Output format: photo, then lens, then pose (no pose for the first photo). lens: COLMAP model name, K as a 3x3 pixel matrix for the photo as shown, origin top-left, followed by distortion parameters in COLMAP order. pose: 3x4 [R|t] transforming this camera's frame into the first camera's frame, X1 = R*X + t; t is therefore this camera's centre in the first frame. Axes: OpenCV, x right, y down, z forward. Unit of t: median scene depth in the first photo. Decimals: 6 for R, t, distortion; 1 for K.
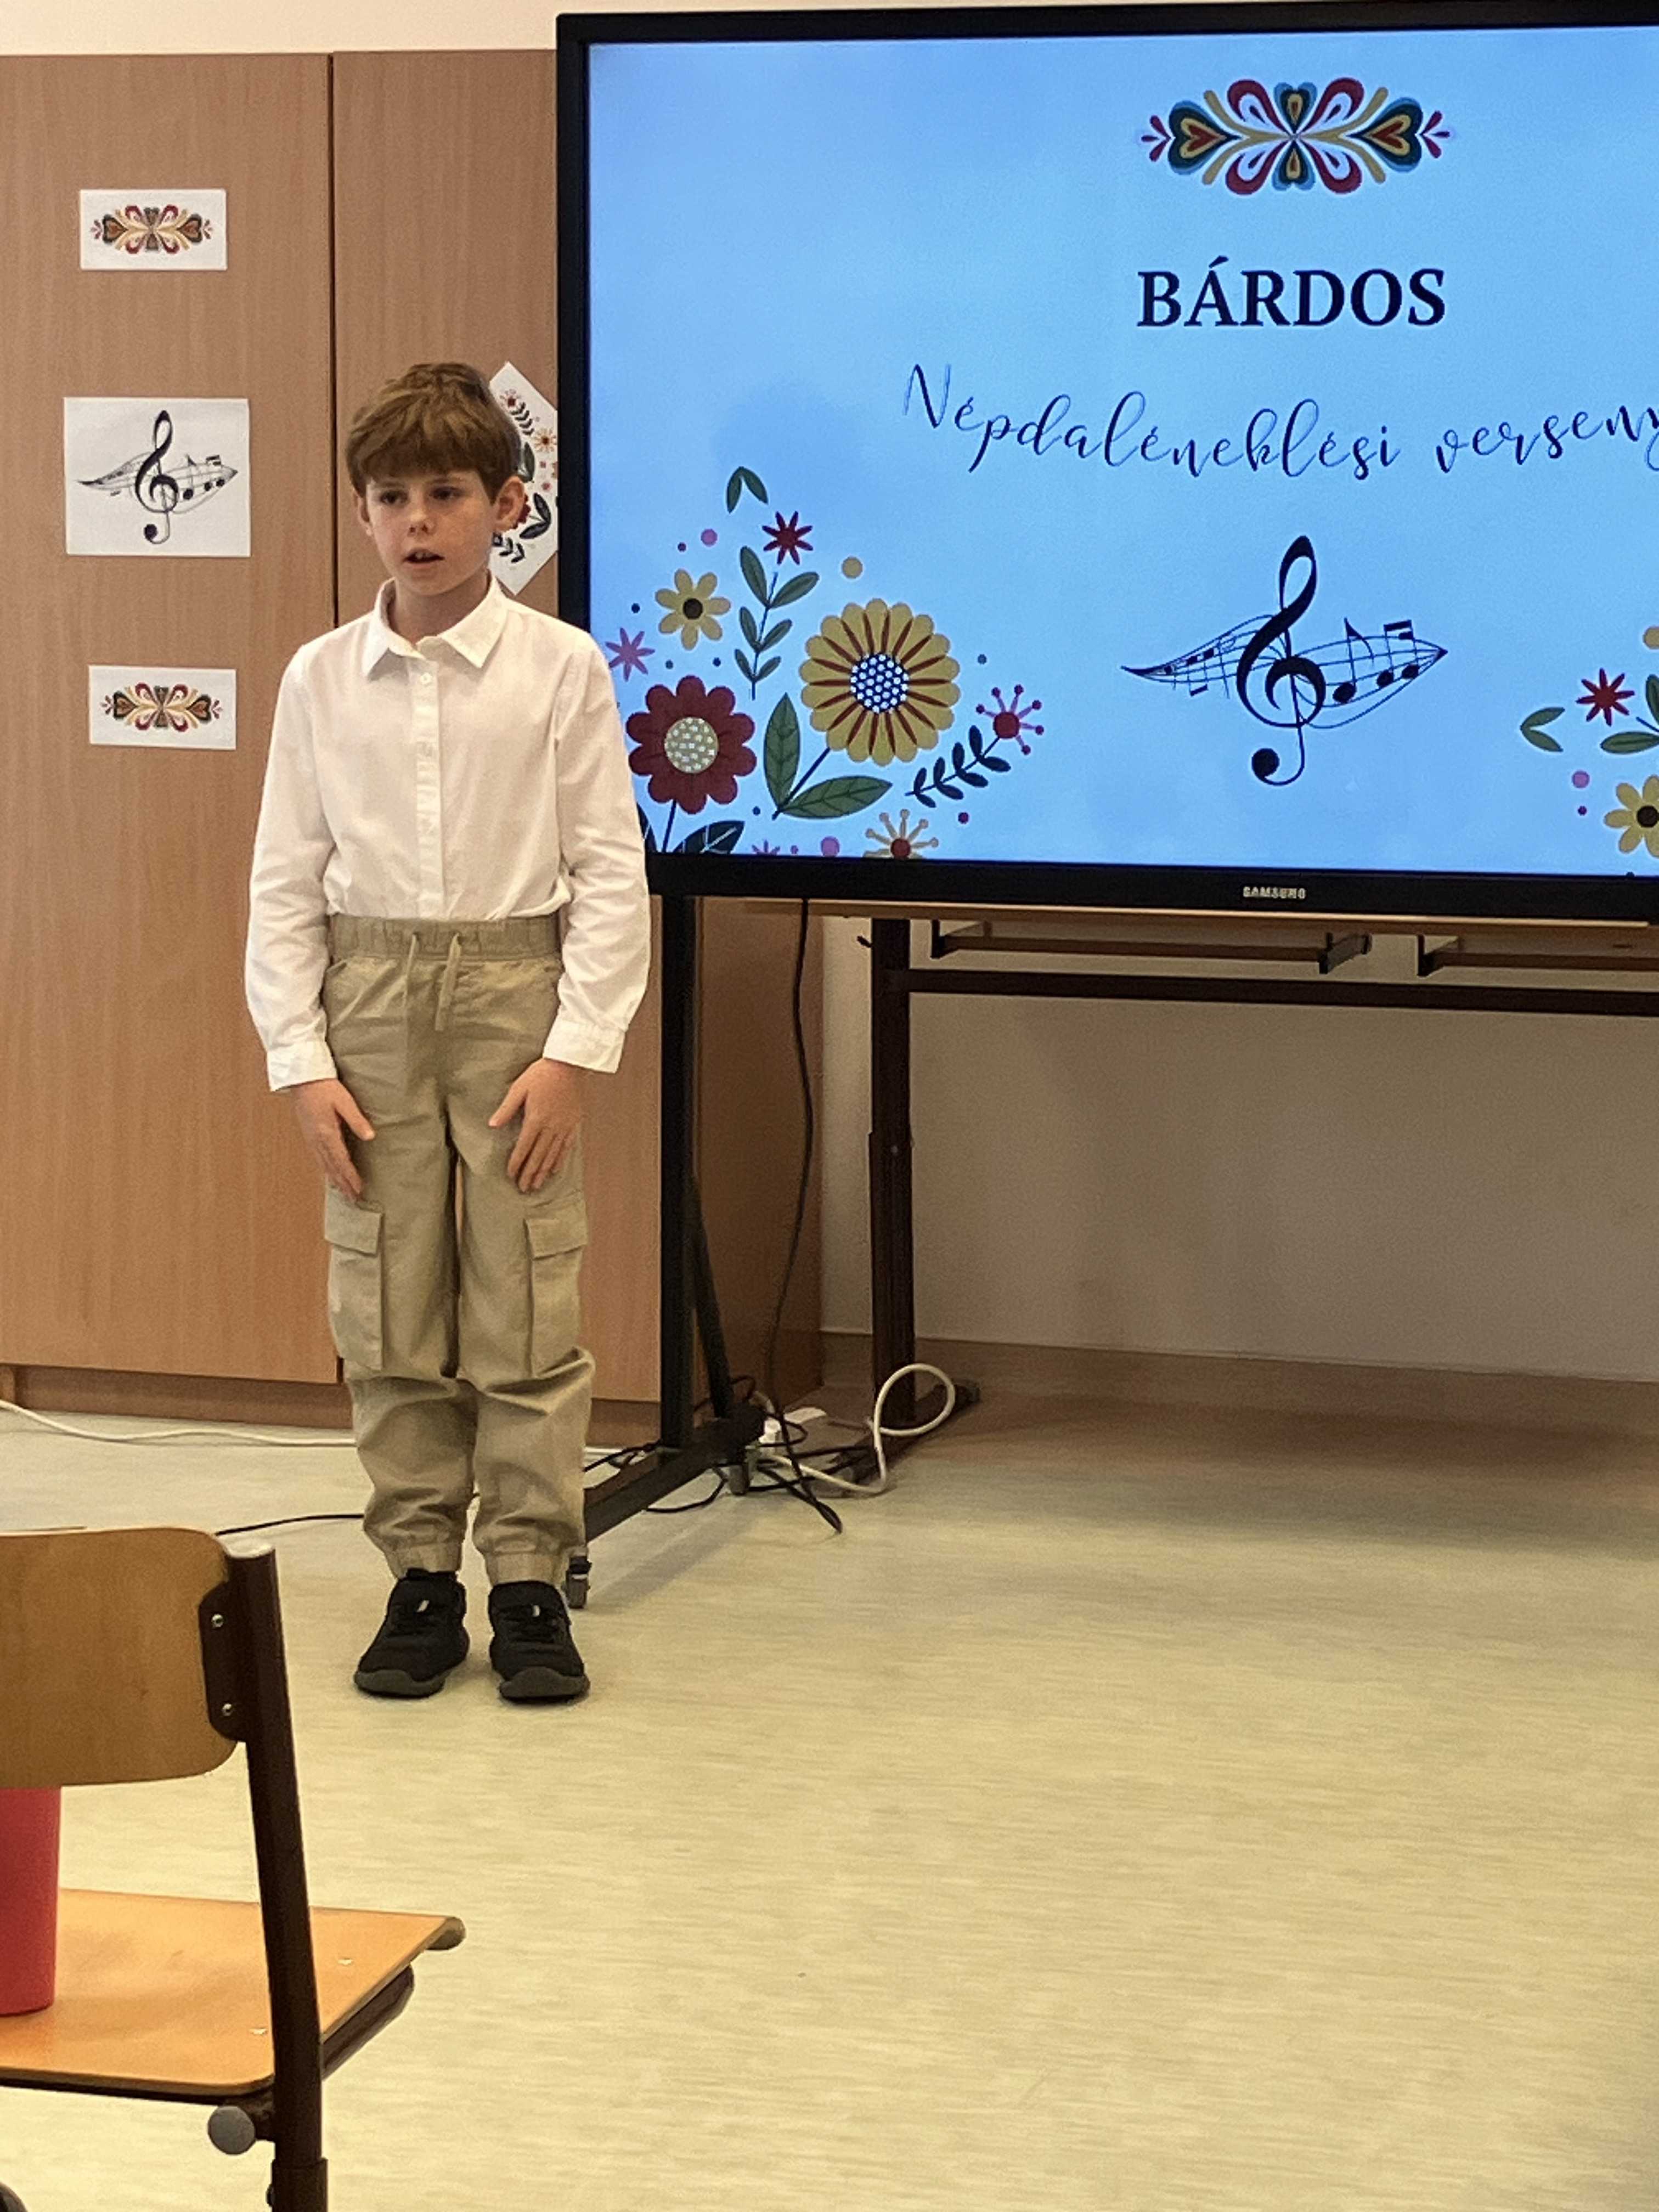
lens RADIAL K [[5451.5, 0, 739.2], [0, 5451.5, 1158.6], [0, 0, 1]] dist [0.063274, 0.000000]
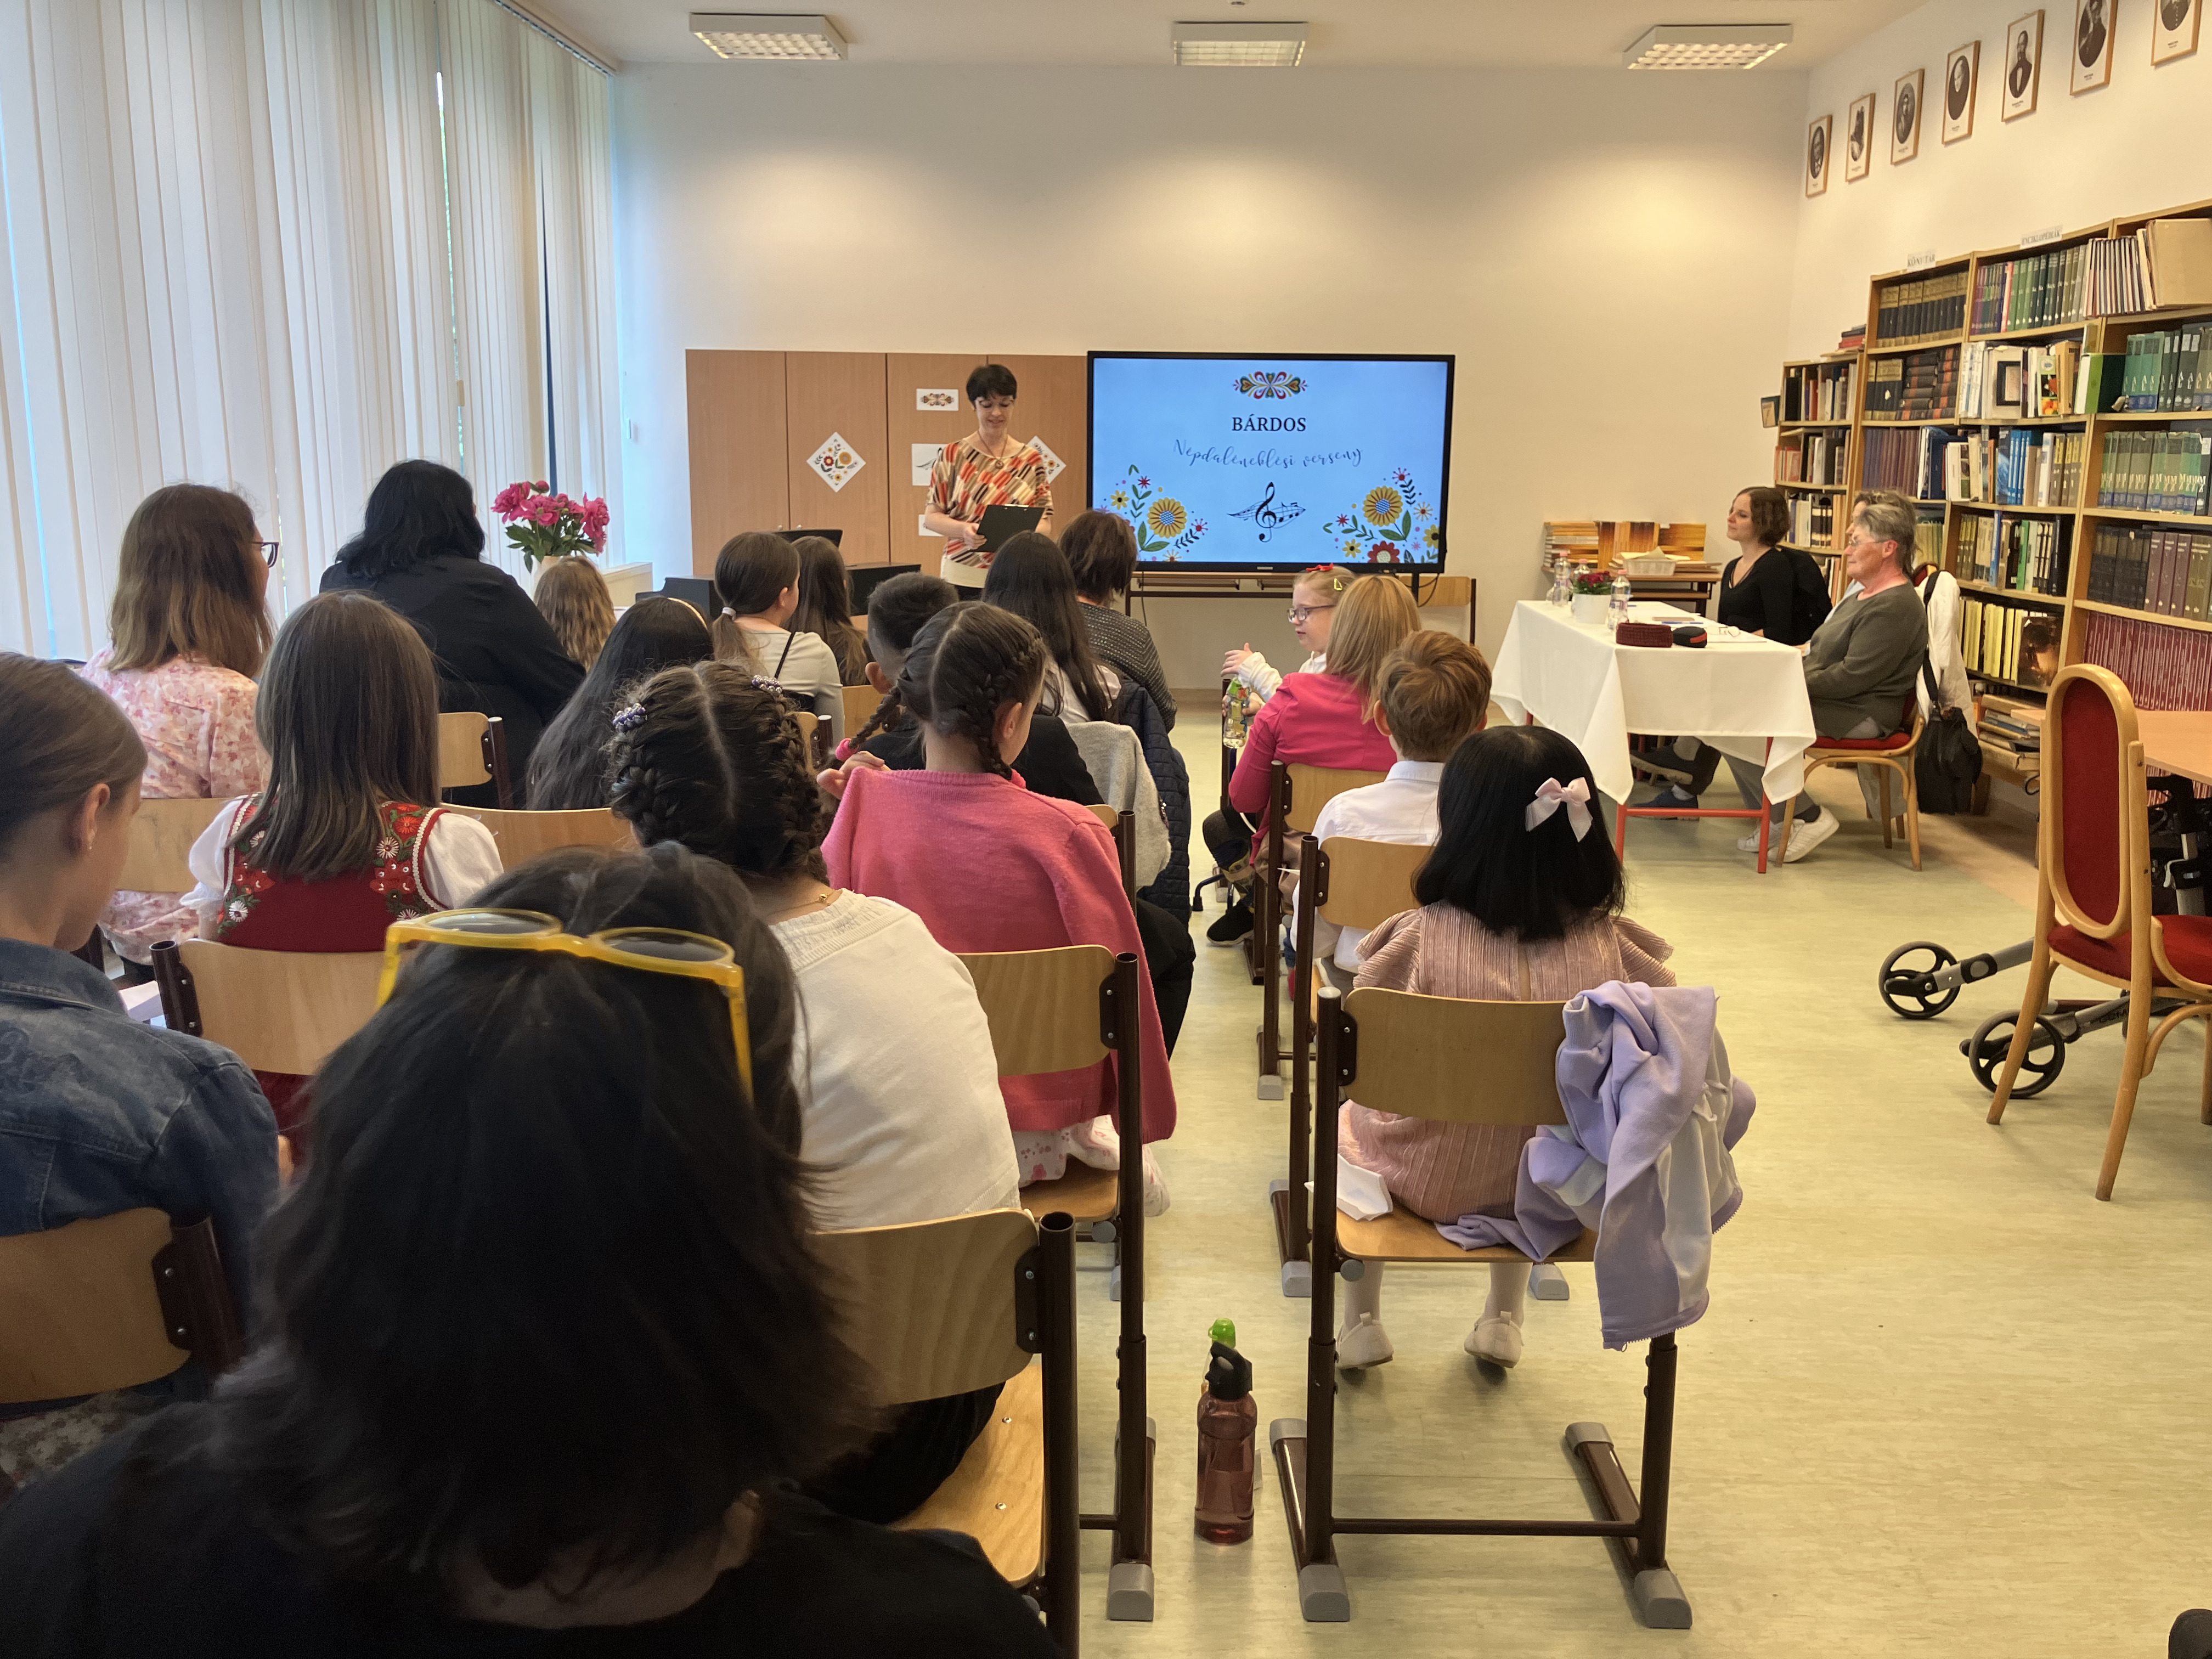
lens RADIAL K [[1841.5, 0, 1098.6], [0, 1841.5, 827.4], [0, 0, 1]] dist [0.025929, 0.000403]
pose [[0.960416, -0.051841, 0.273705, -0.422808], [0.029886, 0.996036, 0.083784, 0.027315], [-0.276963, -0.072288, 0.958158, -0.335815]]
